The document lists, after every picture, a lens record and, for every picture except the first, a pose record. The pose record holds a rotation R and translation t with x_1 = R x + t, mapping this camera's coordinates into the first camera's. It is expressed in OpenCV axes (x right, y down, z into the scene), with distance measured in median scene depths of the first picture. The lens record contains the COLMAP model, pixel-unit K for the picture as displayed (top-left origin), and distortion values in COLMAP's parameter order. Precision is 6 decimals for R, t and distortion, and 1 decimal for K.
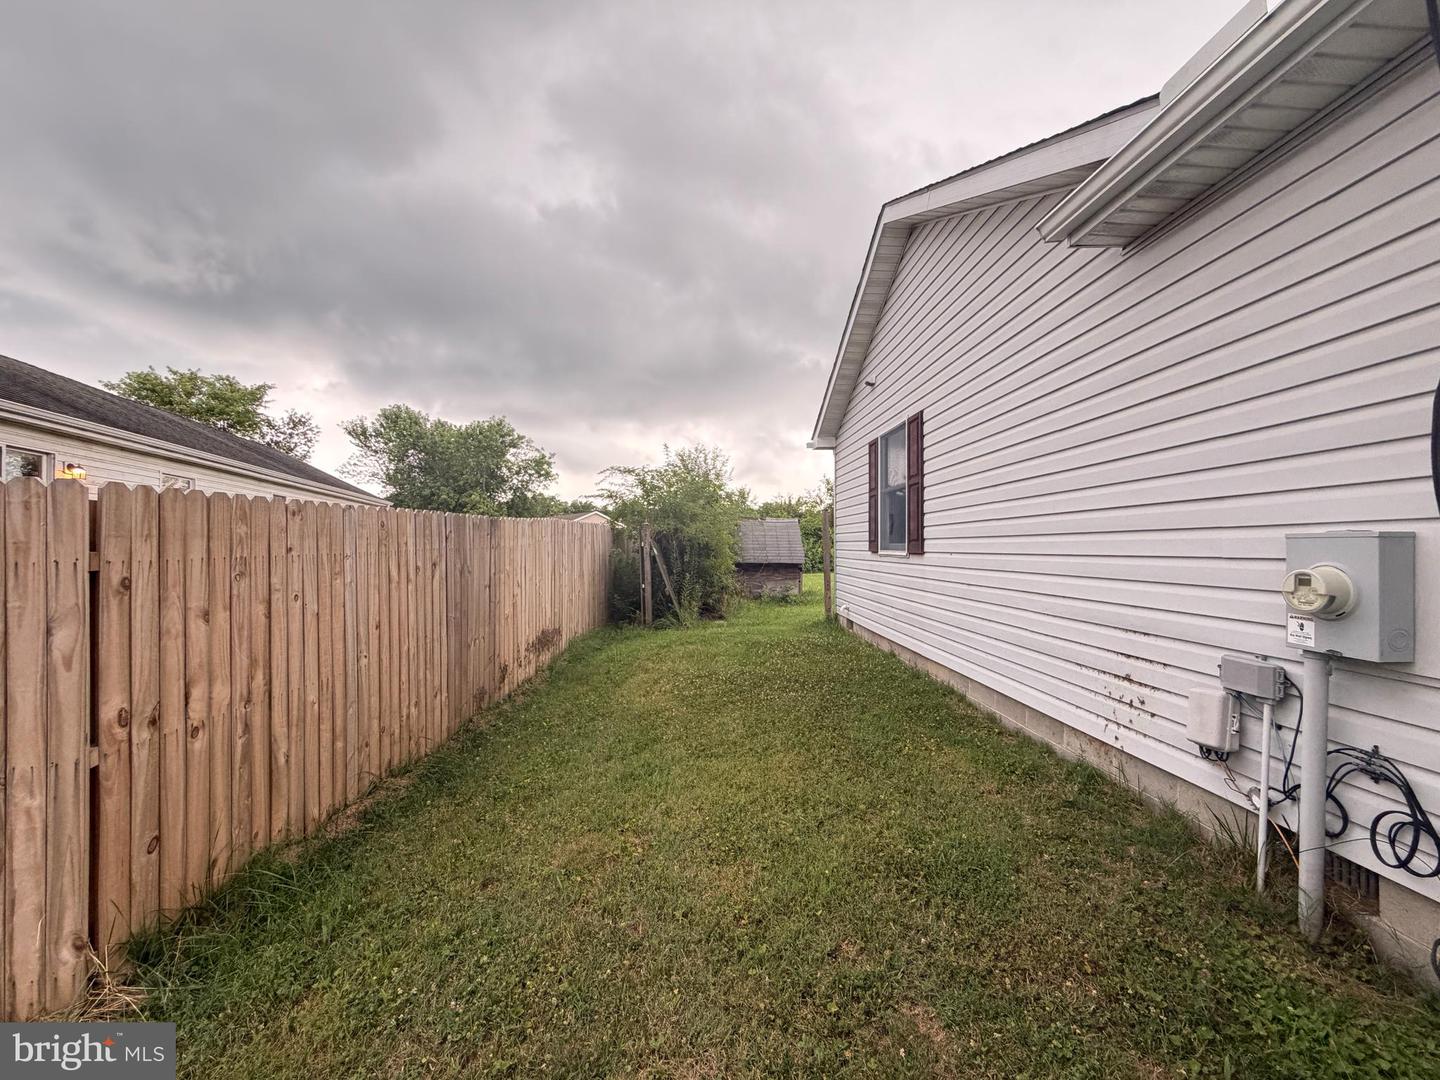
lens RADIAL K [[576.7, 0, 714.3], [0, 576.7, 542.9], [0, 0, 1]] dist [-0.001194, 0.000122]
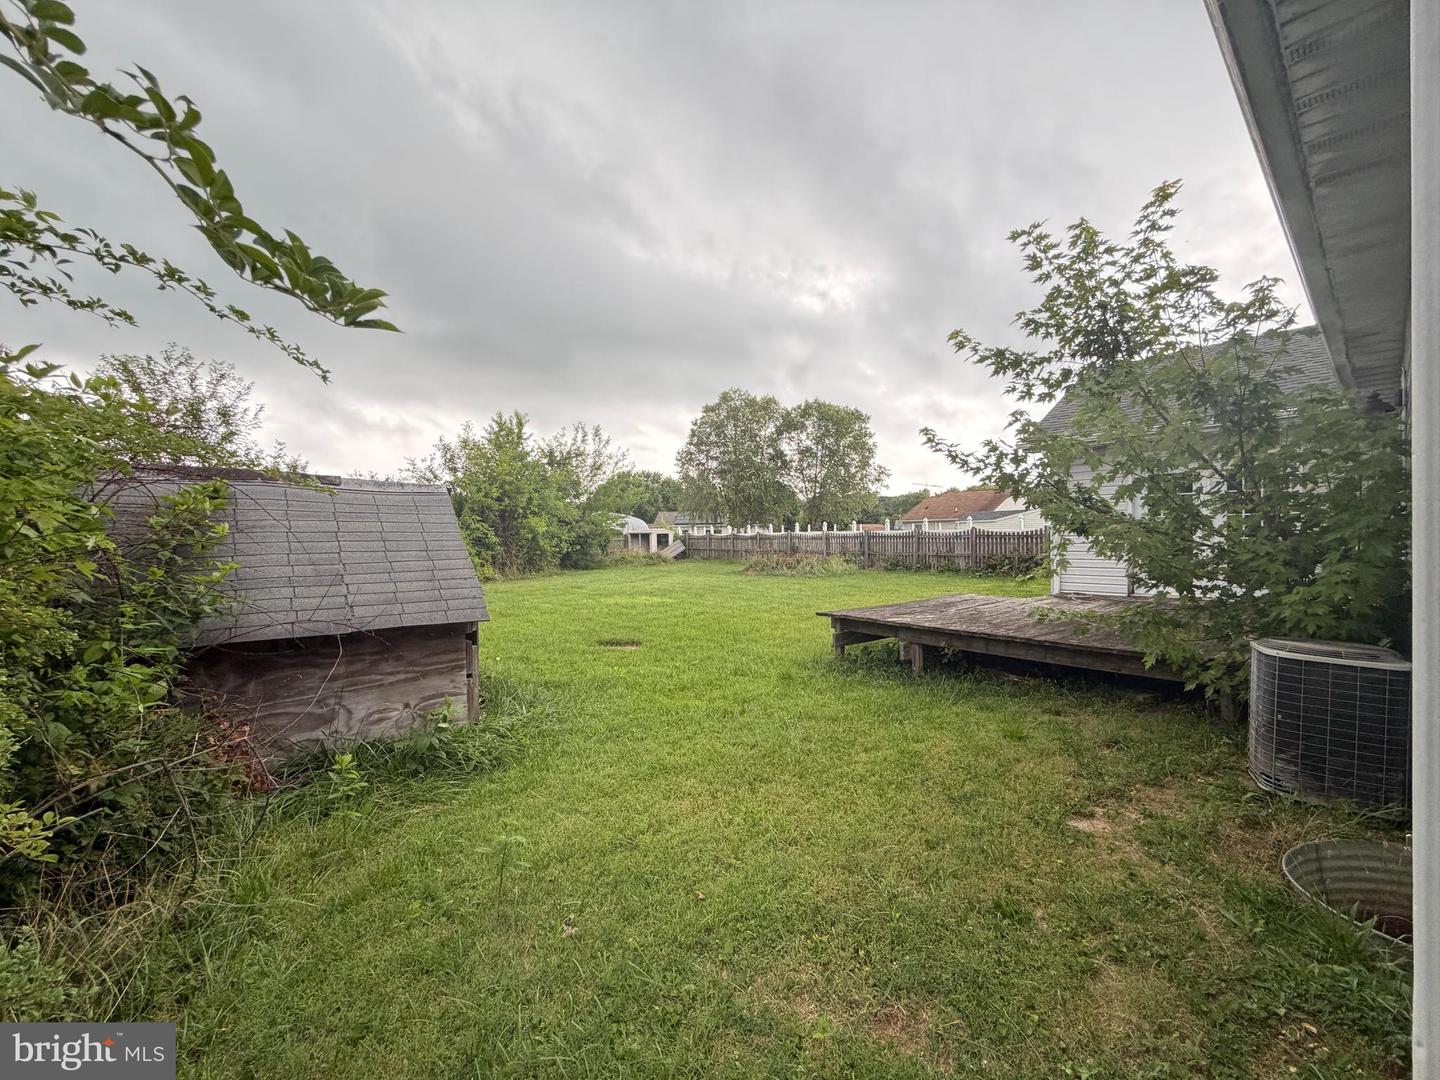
lens RADIAL K [[576.7, 0, 715.7], [0, 576.7, 541.5], [0, 0, 1]] dist [-0.001194, 0.000122]
pose [[0.780467, -0.010716, 0.625106, 0.163042], [0.004465, 0.999923, 0.011566, -0.032496], [-0.625182, -0.006235, 0.780454, 1.975437]]
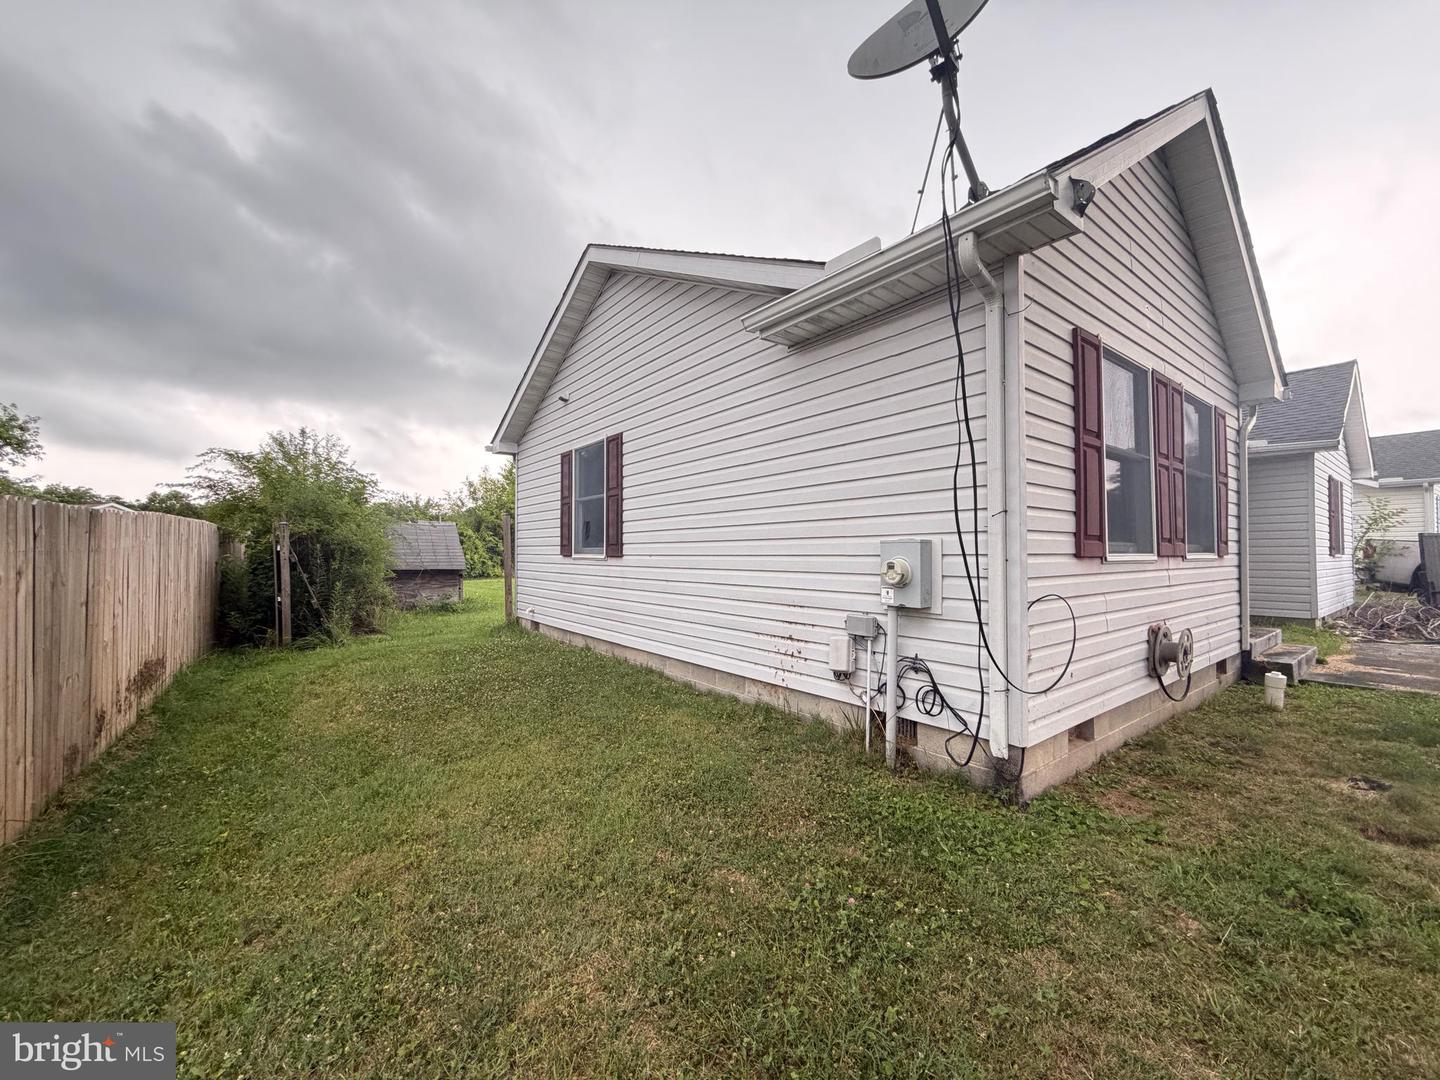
lens RADIAL K [[576.7, 0, 716.5], [0, 576.7, 543.5], [0, 0, 1]] dist [-0.001194, 0.000122]
pose [[0.811823, 0.008638, 0.583840, -0.191228], [-0.002793, 0.999937, -0.010910, 0.005903], [-0.583897, 0.007226, 0.811796, -0.058238]]
